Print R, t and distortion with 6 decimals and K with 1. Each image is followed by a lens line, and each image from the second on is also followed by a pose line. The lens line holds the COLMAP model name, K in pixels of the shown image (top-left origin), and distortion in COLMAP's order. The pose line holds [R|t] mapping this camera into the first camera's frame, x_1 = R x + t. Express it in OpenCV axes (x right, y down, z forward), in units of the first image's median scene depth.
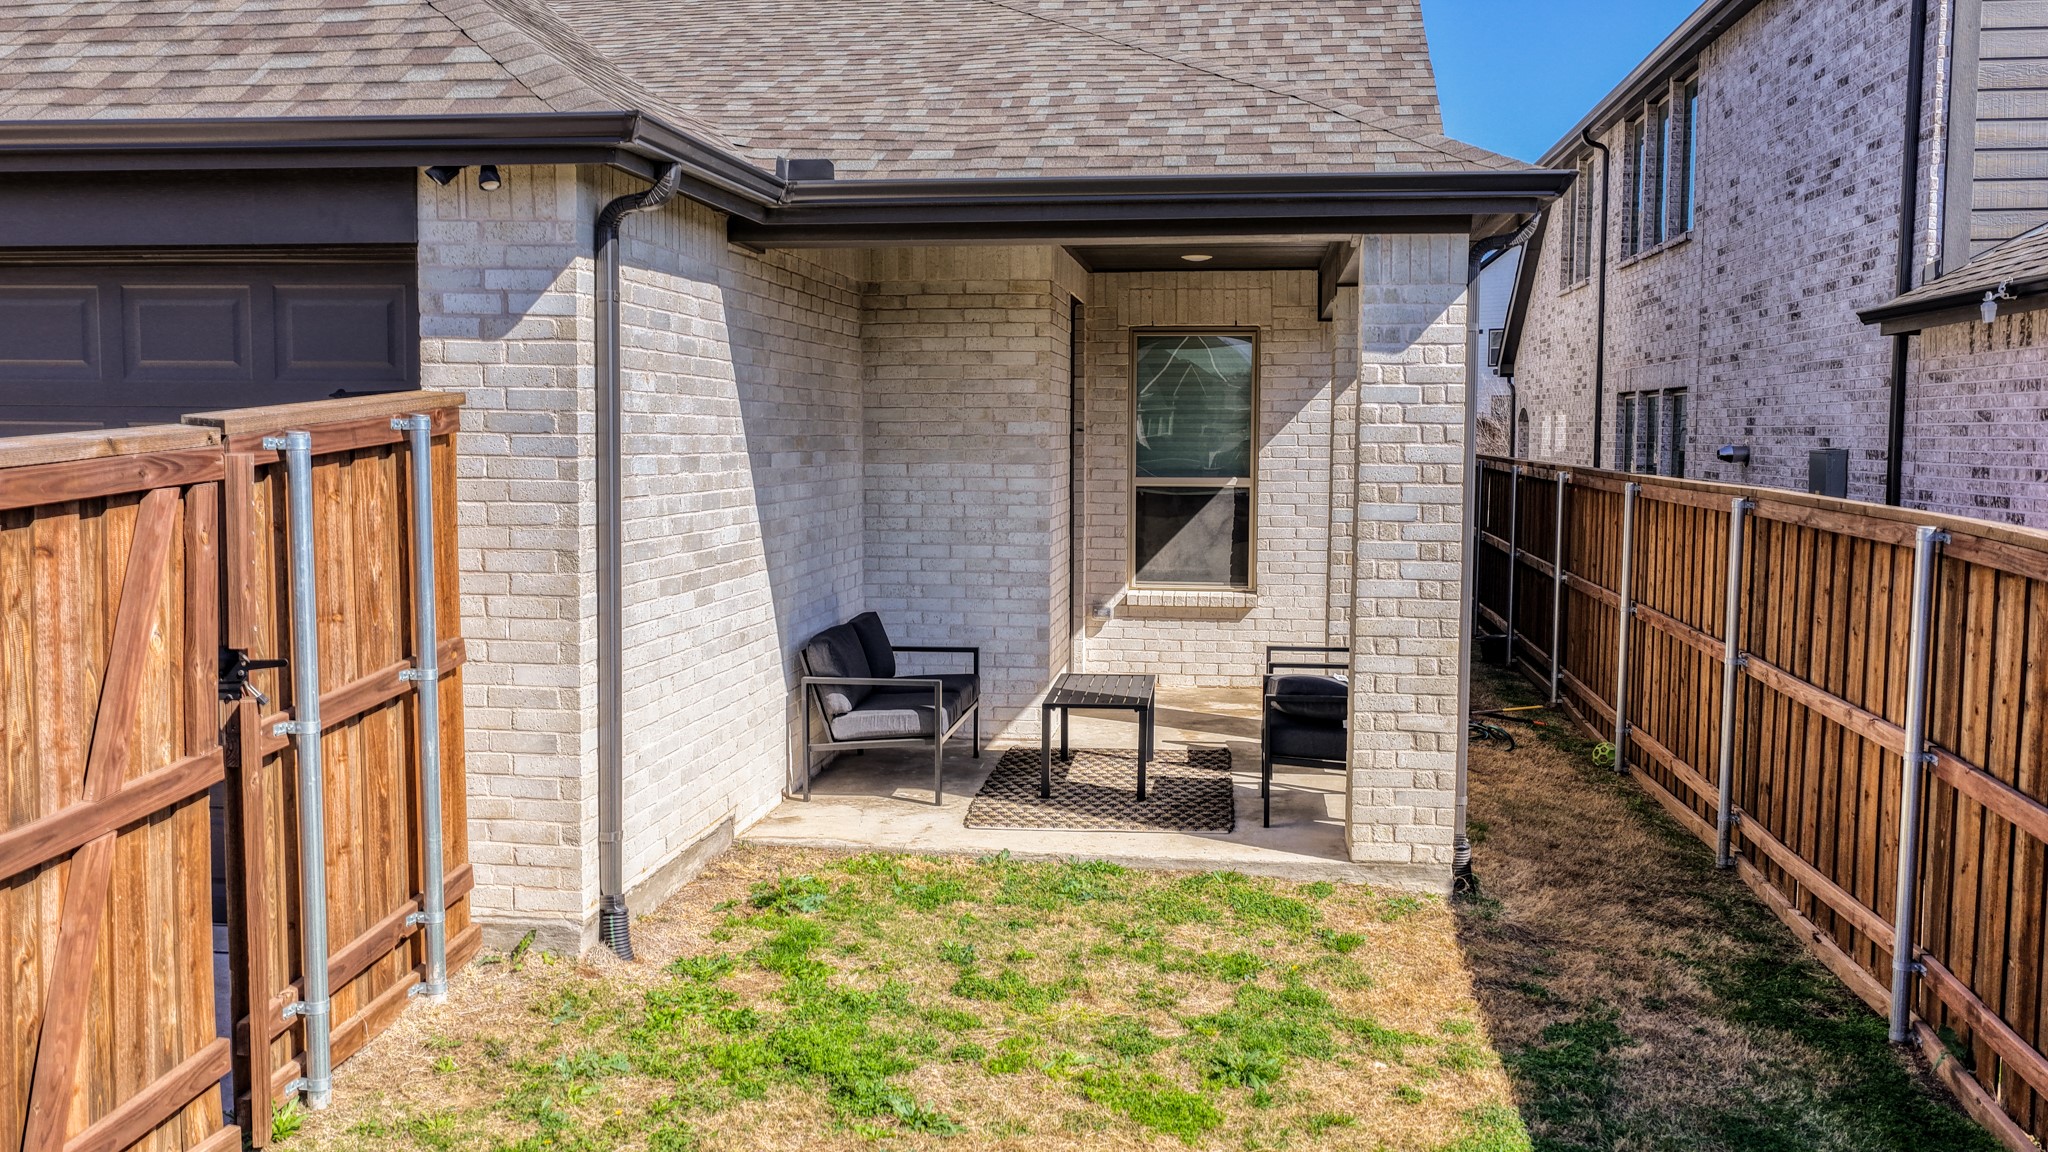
lens RADIAL K [[1663.6, 0, 1024.0], [0, 1663.6, 576.0], [0, 0, 1]] dist [-0.000464, 0.000171]
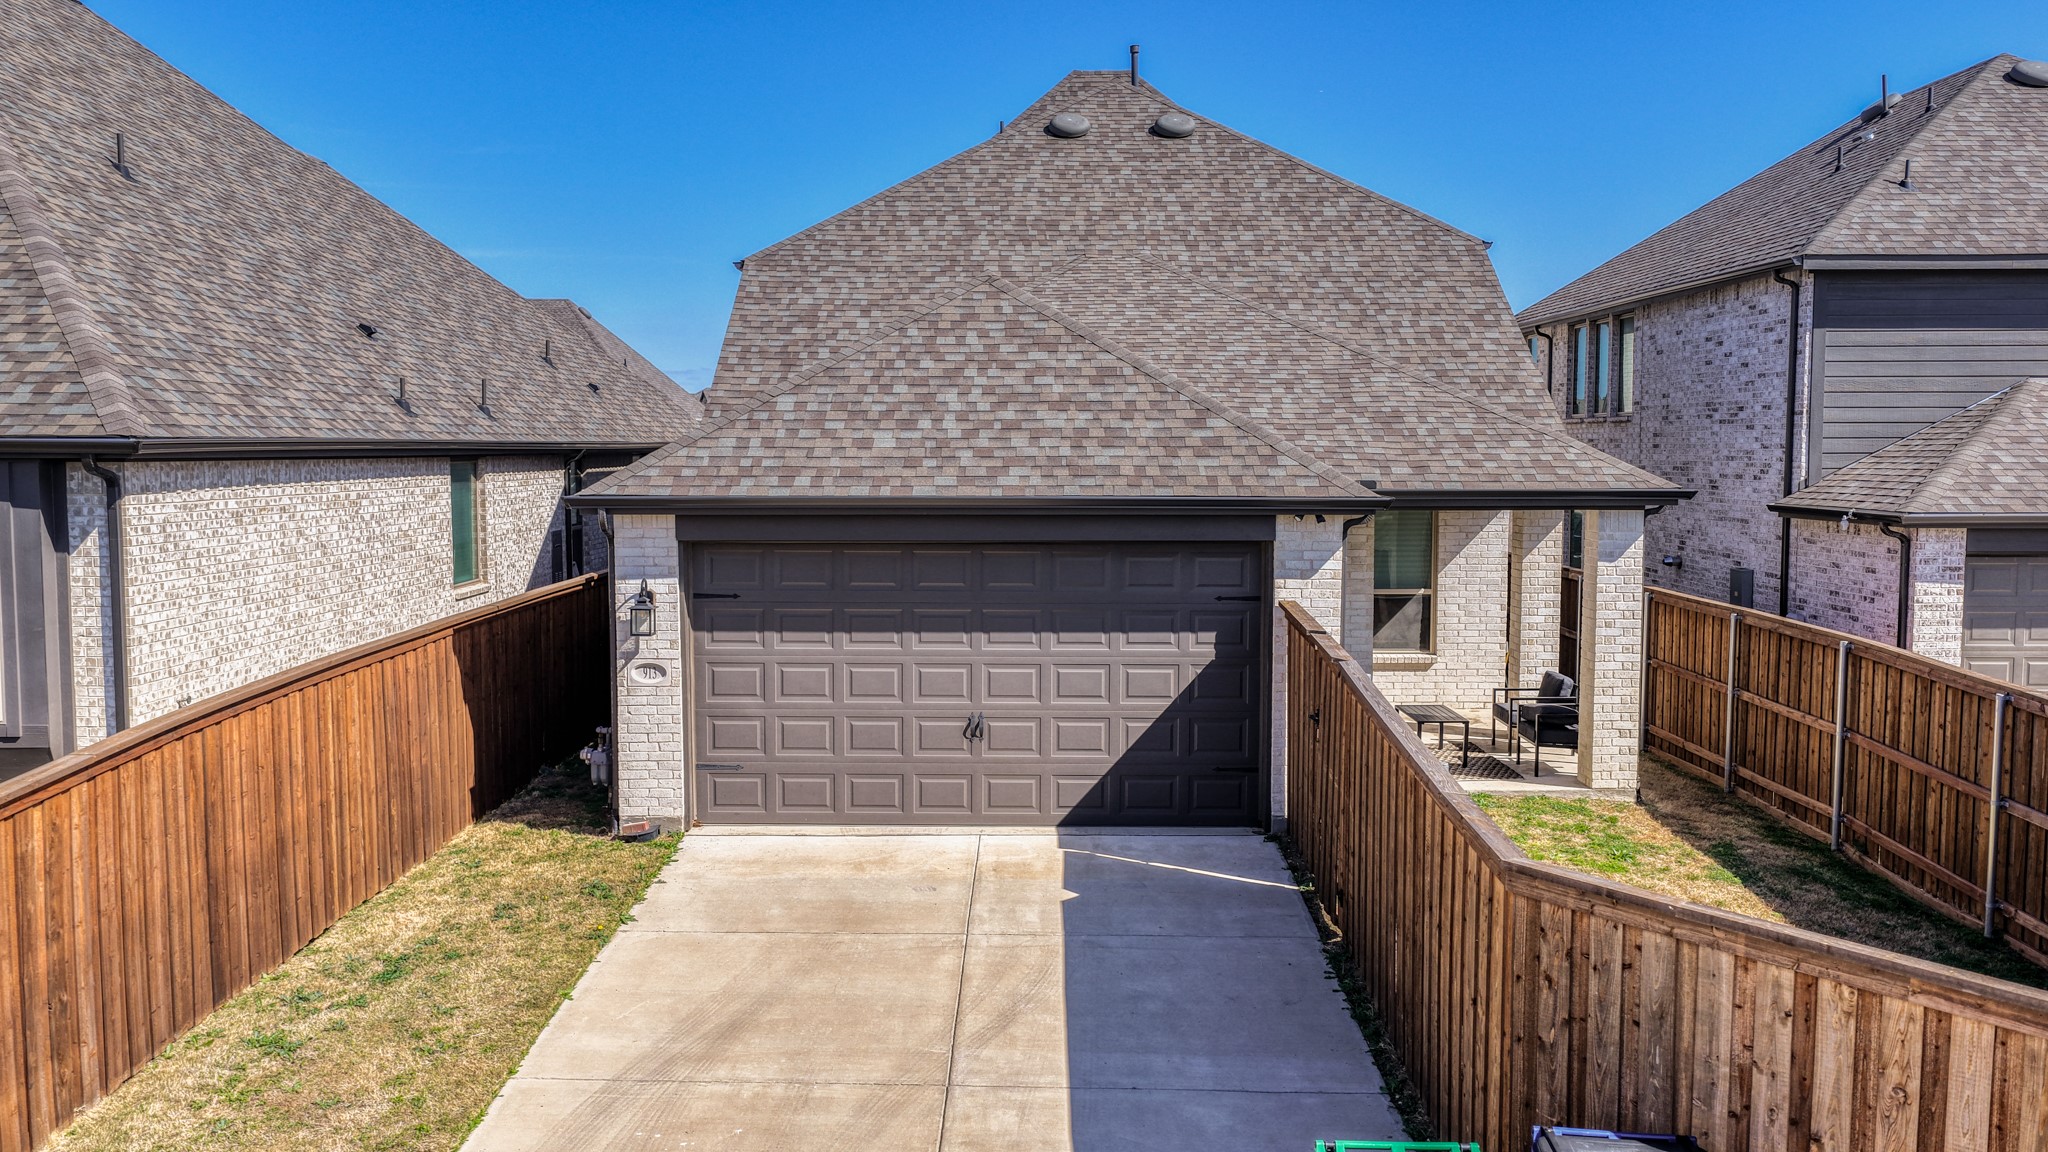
lens RADIAL K [[1663.6, 0, 1024.0], [0, 1663.6, 576.0], [0, 0, 1]] dist [-0.000464, 0.000171]
pose [[0.991302, -0.014880, 0.130764, -0.607849], [0.015876, 0.999852, -0.006583, -0.079325], [-0.130646, 0.008602, 0.991392, -0.798127]]
